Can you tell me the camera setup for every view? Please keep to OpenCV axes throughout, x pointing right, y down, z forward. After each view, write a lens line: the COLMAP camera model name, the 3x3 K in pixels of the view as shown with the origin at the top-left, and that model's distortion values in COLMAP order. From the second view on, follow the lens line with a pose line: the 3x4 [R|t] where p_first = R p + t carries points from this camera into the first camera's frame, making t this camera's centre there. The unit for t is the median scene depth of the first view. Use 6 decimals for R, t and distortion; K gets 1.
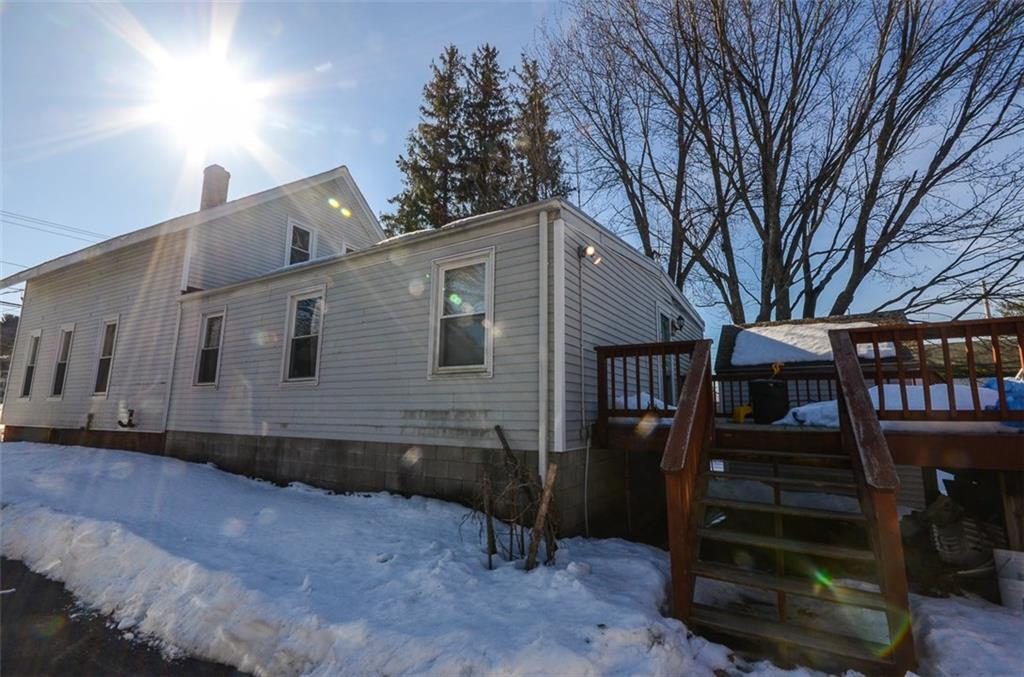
lens RADIAL K [[450.5, 0, 514.0], [0, 450.5, 337.7], [0, 0, 1]] dist [0.015960, -0.000024]
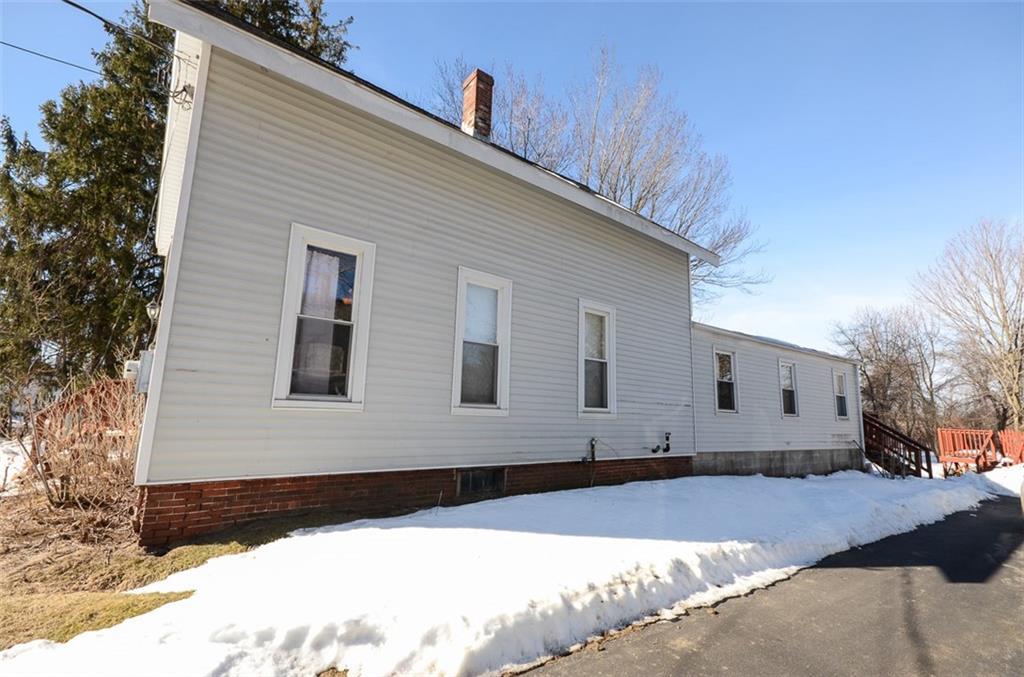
lens RADIAL K [[450.5, 0, 514.0], [0, 450.5, 337.7], [0, 0, 1]] dist [0.015960, -0.000024]
pose [[0.379521, 0.189805, 0.905504, -2.206094], [-0.149520, 0.978447, -0.142427, 0.179498], [-0.913021, -0.081337, 0.399721, 1.143942]]
